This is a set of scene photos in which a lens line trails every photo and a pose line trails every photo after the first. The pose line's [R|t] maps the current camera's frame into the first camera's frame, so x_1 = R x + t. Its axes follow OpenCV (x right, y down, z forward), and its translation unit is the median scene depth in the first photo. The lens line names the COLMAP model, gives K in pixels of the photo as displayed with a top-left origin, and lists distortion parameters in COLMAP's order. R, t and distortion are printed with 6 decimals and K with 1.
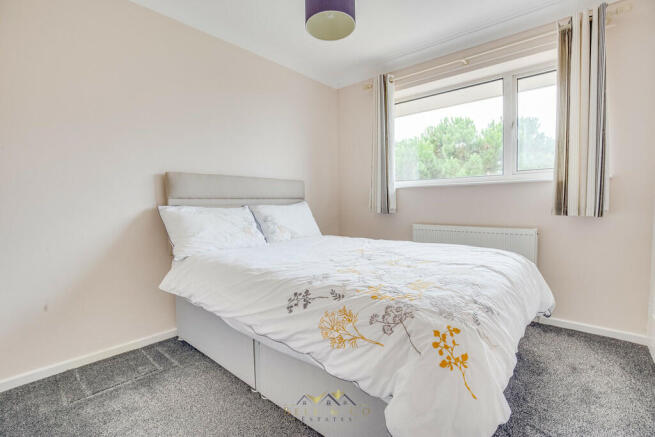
lens RADIAL K [[305.6, 0, 328.5], [0, 305.6, 221.8], [0, 0, 1]] dist [-0.021314, 0.000027]
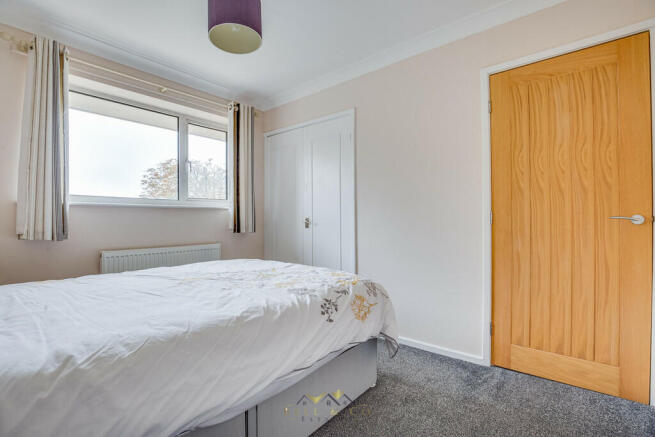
lens RADIAL K [[305.6, 0, 328.5], [0, 305.6, 221.8], [0, 0, 1]] dist [-0.021314, 0.000027]
pose [[-0.030694, 0.008725, 0.999491, -0.635429], [0.066347, 0.997774, -0.006673, -0.030845], [-0.997324, 0.066109, -0.031205, 0.518838]]
